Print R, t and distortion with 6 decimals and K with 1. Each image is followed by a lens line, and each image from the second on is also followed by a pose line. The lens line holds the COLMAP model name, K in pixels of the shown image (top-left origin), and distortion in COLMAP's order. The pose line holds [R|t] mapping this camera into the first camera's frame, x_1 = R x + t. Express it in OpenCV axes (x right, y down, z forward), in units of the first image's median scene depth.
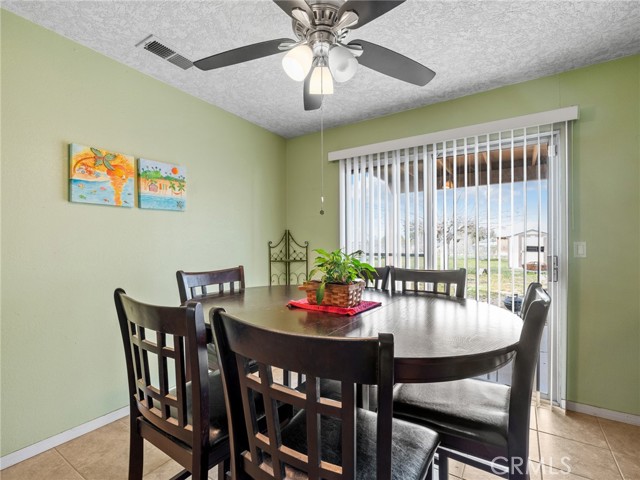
lens RADIAL K [[305.0, 0, 321.6], [0, 305.0, 246.6], [0, 0, 1]] dist [-0.005343, 0.000781]
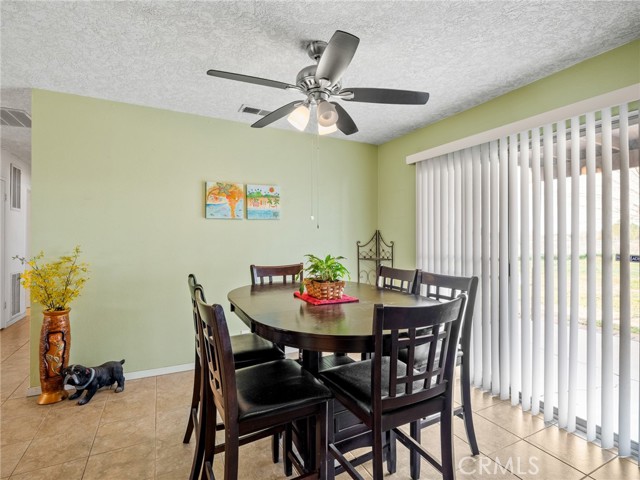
lens RADIAL K [[321.9, 0, 319.8], [0, 321.9, 235.6], [0, 0, 1]] dist [0.002742, -0.000291]
pose [[0.863618, 0.001670, -0.504144, 0.421467], [-0.006788, 0.999942, -0.008315, -0.036517], [0.504101, 0.010603, 0.863579, -0.120027]]
